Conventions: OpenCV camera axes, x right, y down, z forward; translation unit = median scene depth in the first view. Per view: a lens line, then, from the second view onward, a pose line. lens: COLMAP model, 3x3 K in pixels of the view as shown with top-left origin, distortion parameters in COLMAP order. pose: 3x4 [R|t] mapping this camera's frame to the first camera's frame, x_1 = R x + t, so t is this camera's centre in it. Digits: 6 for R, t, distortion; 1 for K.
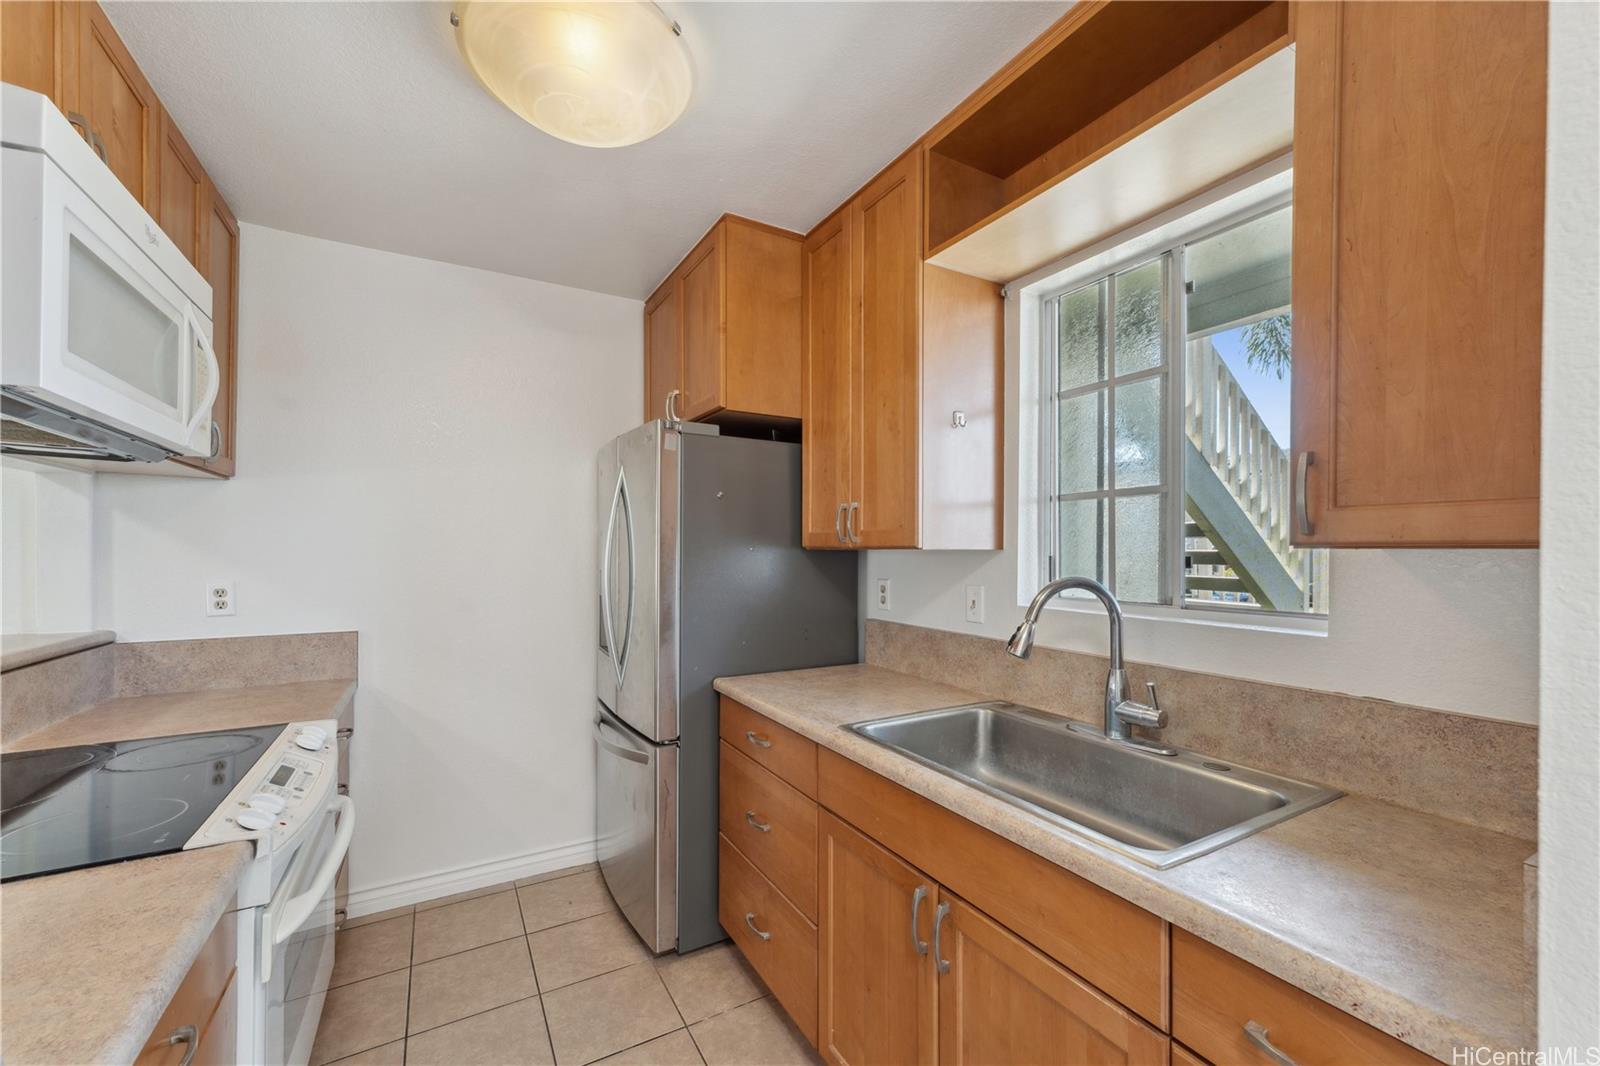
lens RADIAL K [[638.5, 0, 799.0], [0, 638.5, 546.2], [0, 0, 1]] dist [0.001960, 0.000107]
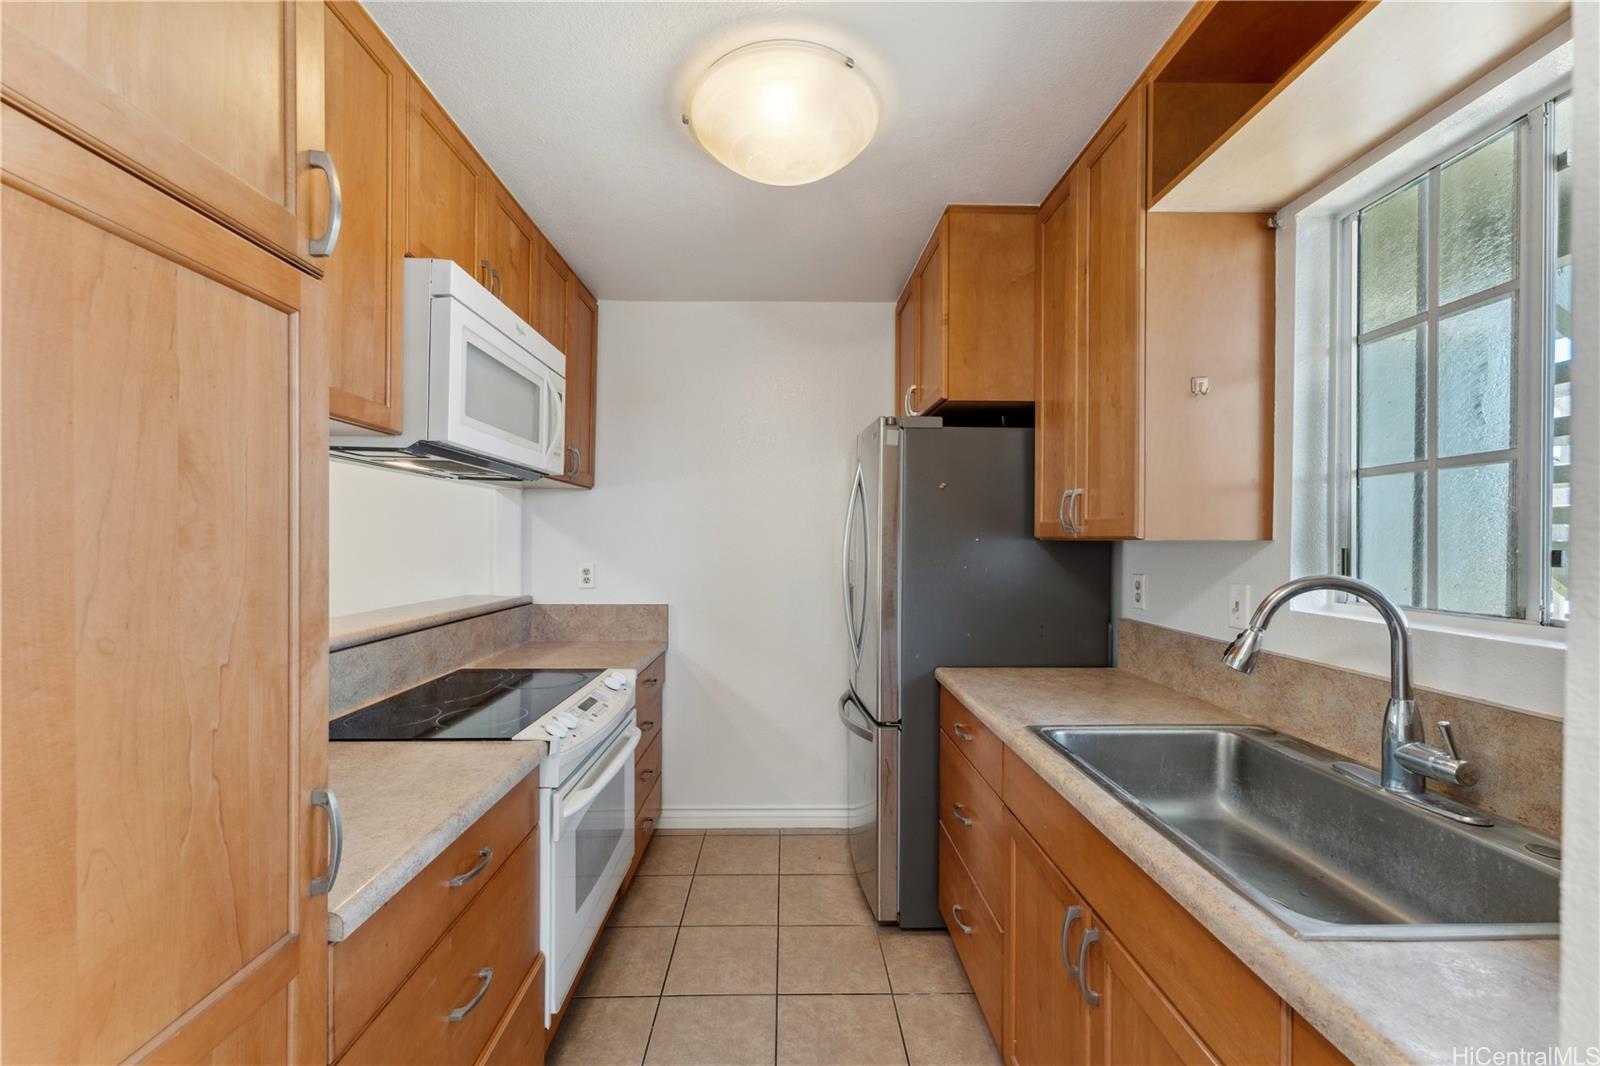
lens RADIAL K [[638.5, 0, 783.2], [0, 638.5, 535.6], [0, 0, 1]] dist [0.001960, 0.000107]
pose [[0.877100, -0.003556, -0.480295, 0.169380], [0.002572, 0.999993, -0.002707, -0.000017], [0.480301, 0.001139, 0.877103, -0.007929]]
